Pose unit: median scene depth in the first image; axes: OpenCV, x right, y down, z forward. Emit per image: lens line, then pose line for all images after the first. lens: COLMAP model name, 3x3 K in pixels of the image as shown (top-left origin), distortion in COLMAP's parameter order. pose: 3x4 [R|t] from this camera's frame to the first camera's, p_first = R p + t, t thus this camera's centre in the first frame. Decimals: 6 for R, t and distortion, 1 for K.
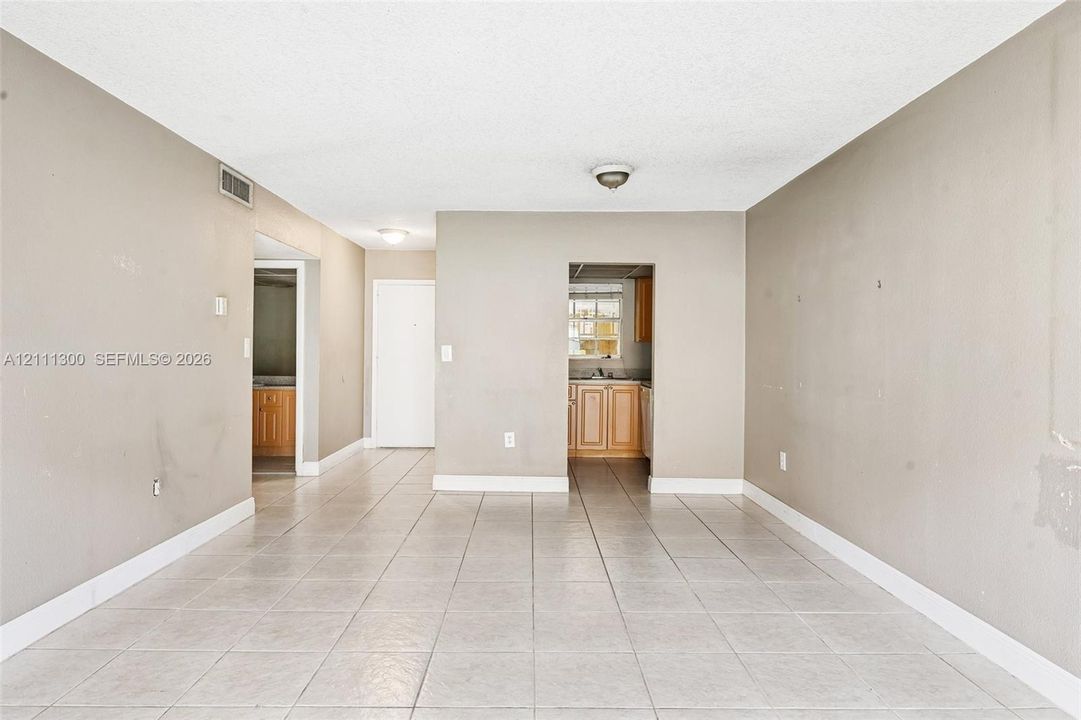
lens RADIAL K [[623.6, 0, 534.1], [0, 623.6, 363.0], [0, 0, 1]] dist [-0.005852, -0.001439]
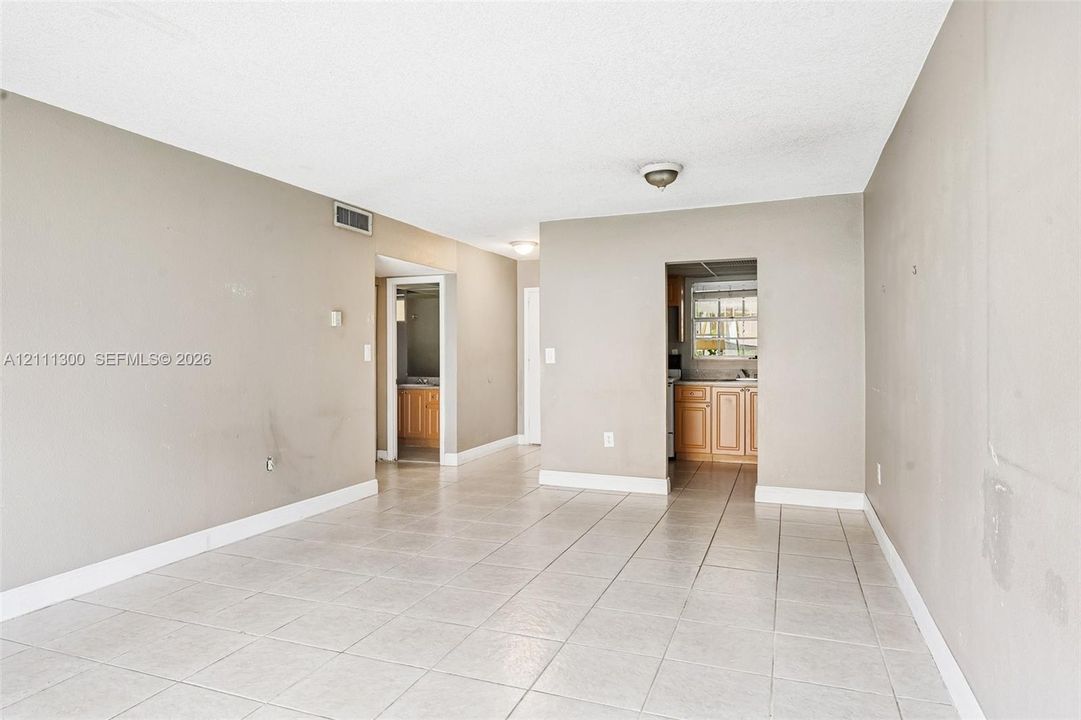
lens RADIAL K [[623.6, 0, 542.4], [0, 623.6, 358.2], [0, 0, 1]] dist [-0.005852, -0.001439]
pose [[0.934247, -0.009997, -0.356486, 0.224267], [0.005571, 0.999894, -0.013439, 0.003151], [0.356583, 0.010570, 0.934204, 0.006824]]
